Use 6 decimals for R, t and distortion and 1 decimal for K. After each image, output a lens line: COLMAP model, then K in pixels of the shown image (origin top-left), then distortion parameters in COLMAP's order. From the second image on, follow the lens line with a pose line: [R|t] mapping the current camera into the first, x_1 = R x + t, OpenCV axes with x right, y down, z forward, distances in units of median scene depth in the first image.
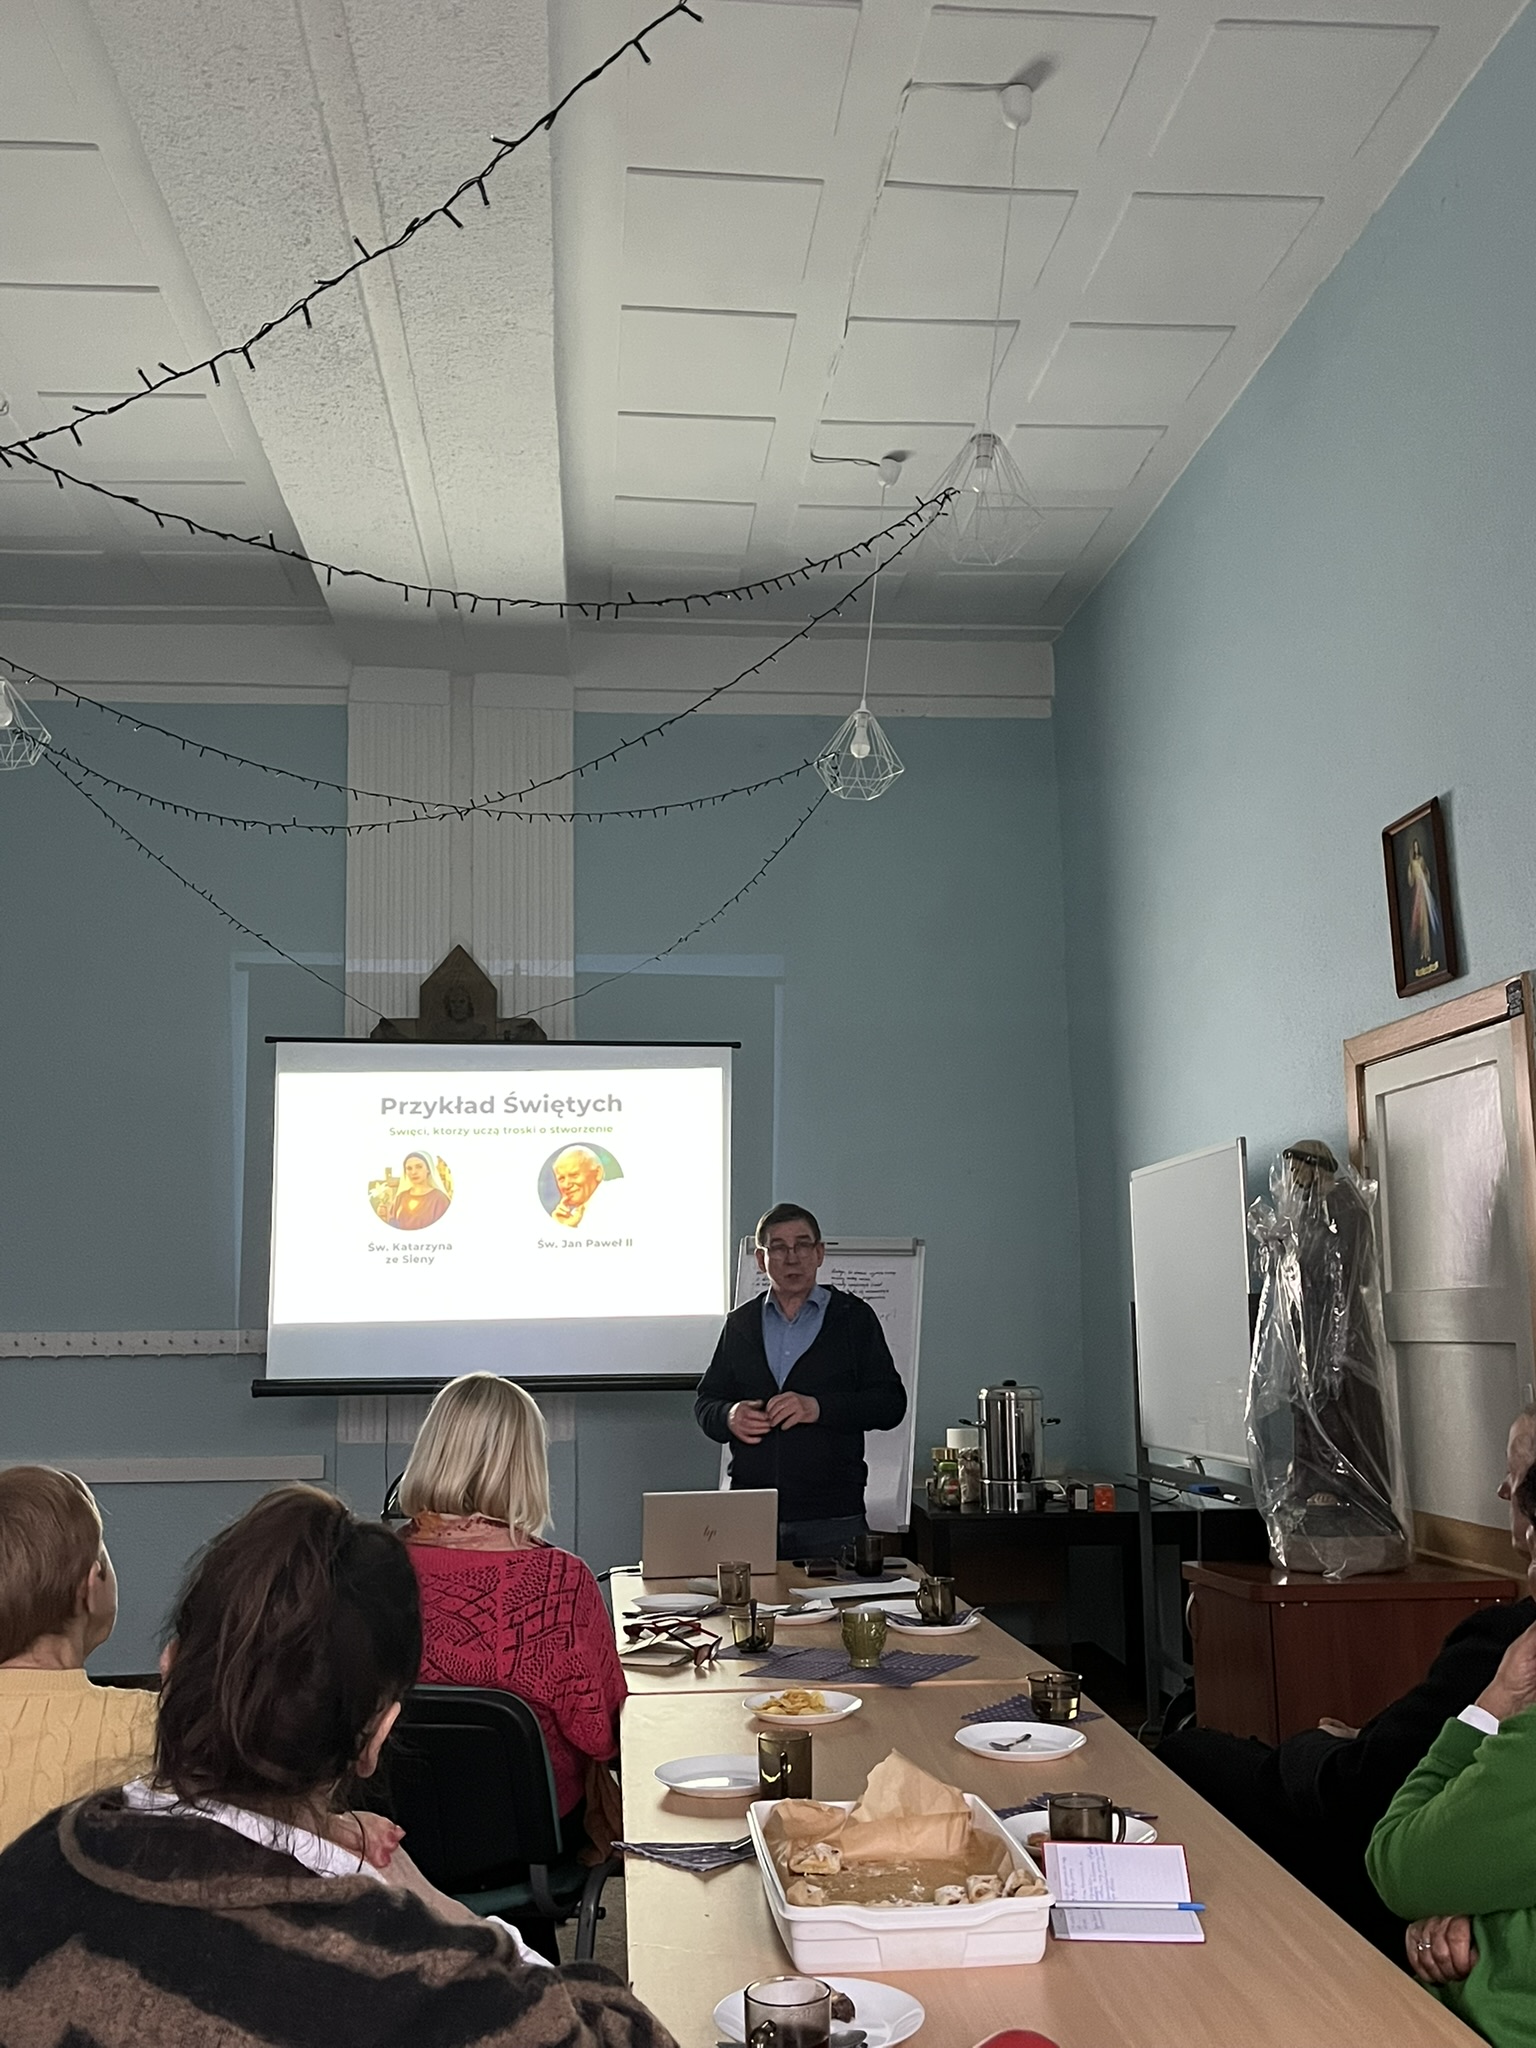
lens RADIAL K [[1985.1, 0, 766.7], [0, 1985.1, 1022.3], [0, 0, 1]] dist [0.119585, 0.000000]
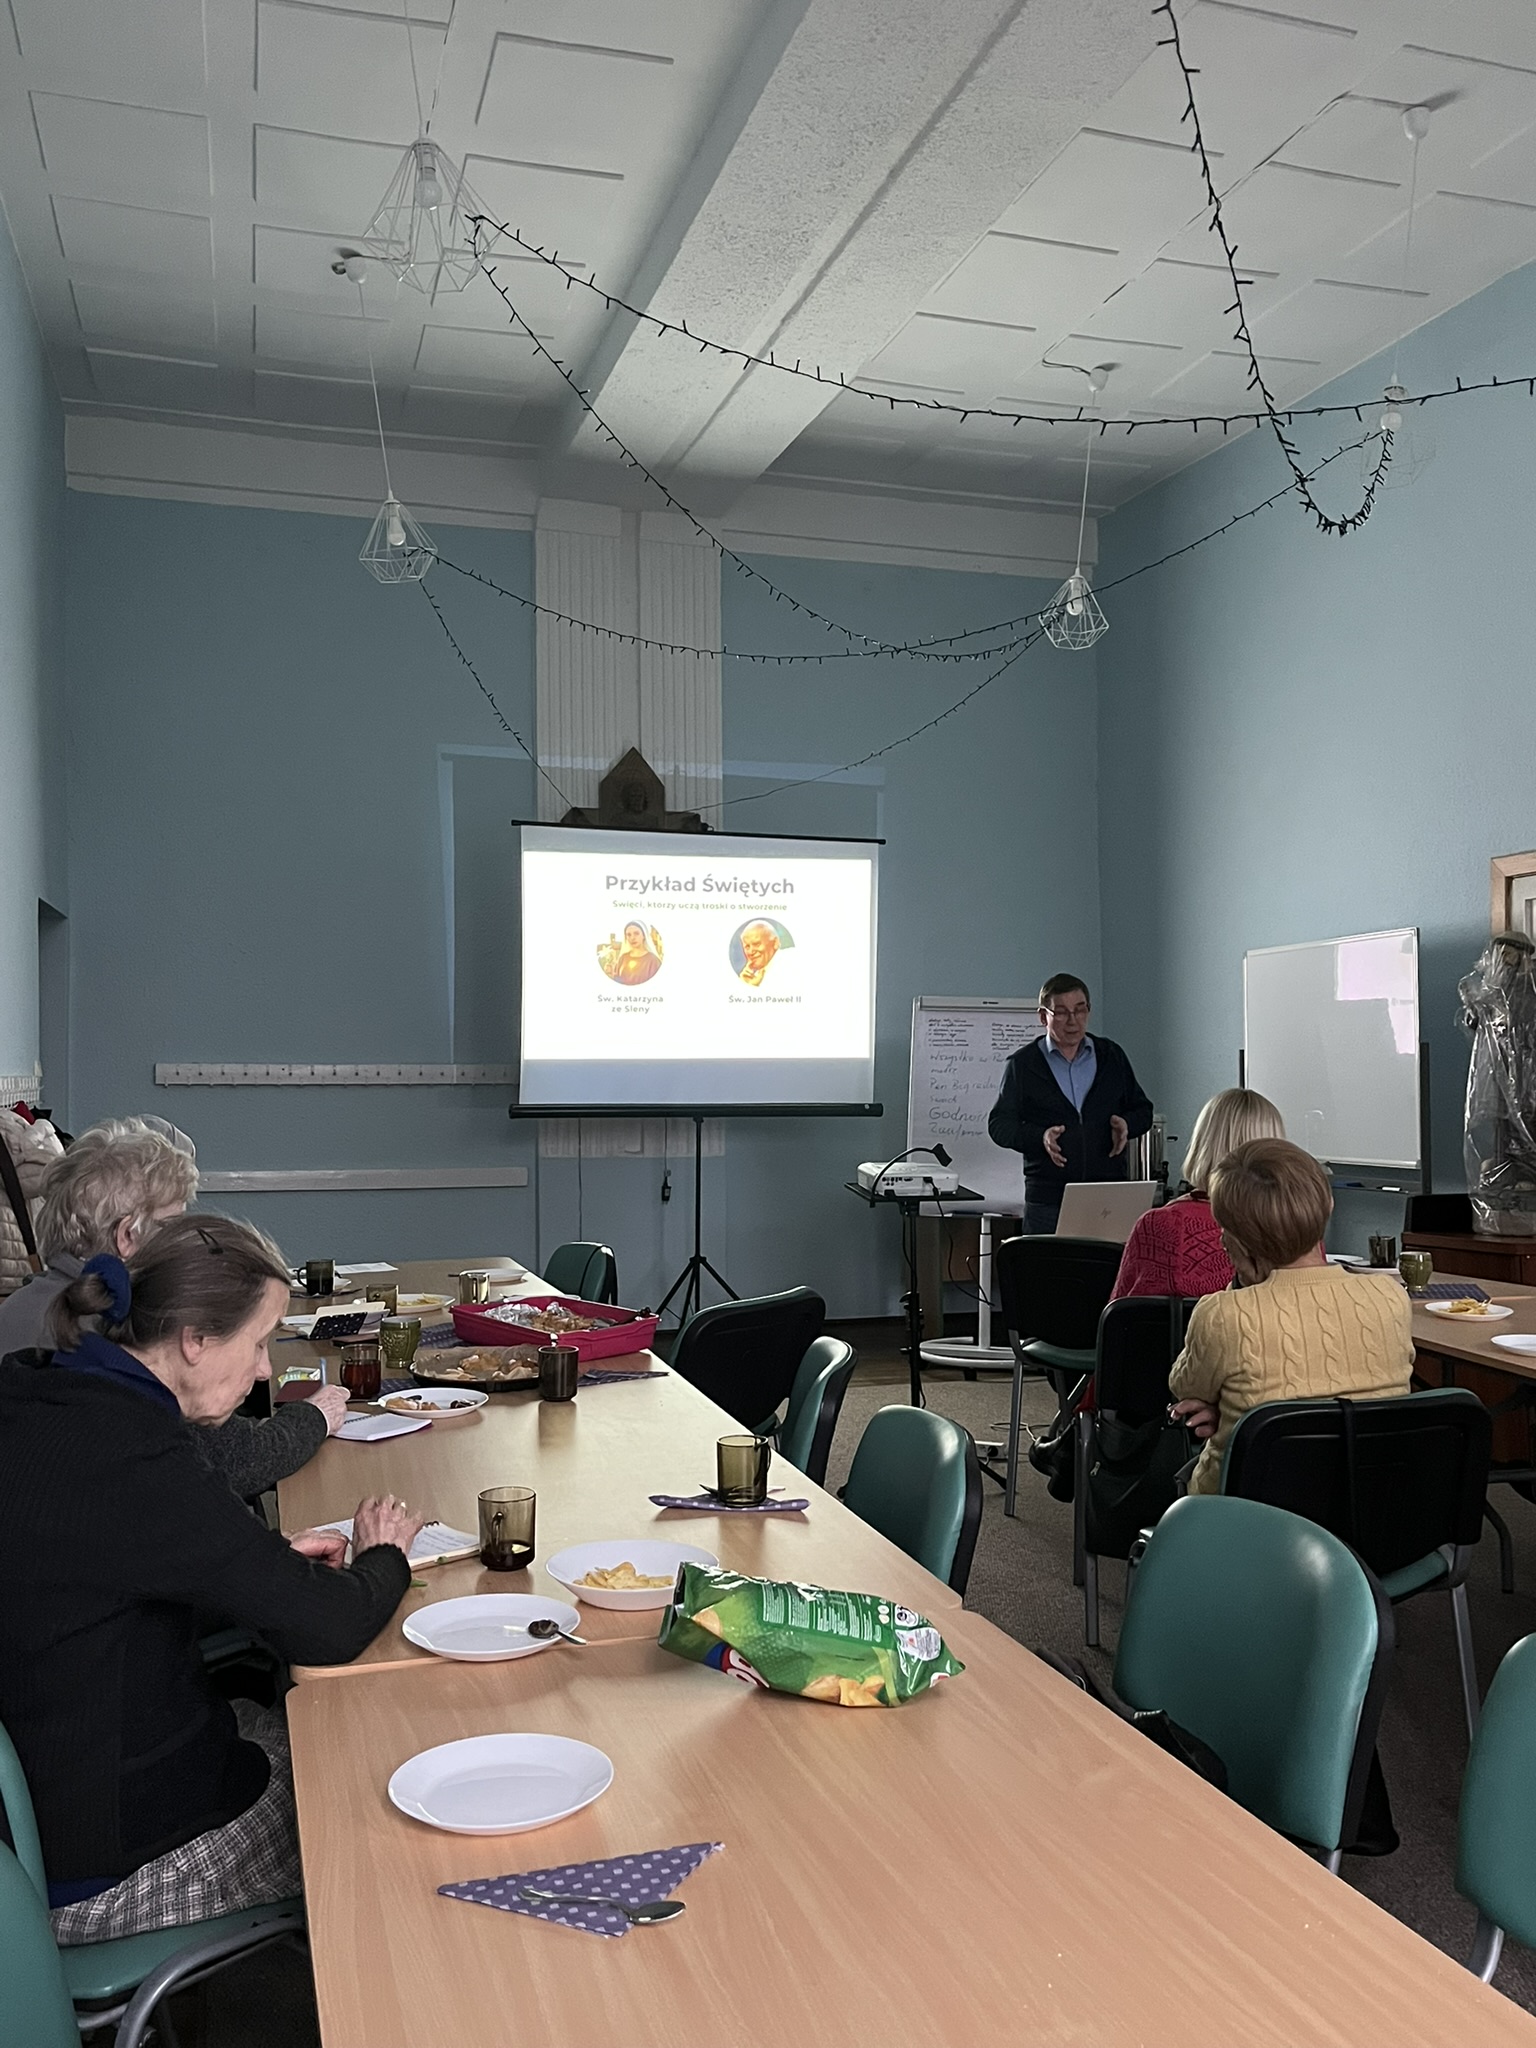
lens RADIAL K [[1730.6, 0, 766.1], [0, 1730.6, 1029.1], [0, 0, 1]] dist [0.059107, -0.027118]
pose [[0.977145, 0.013512, 0.212146, -0.316862], [-0.039695, 0.992022, 0.119649, 0.001084], [-0.208836, -0.125335, 0.969886, -0.042198]]
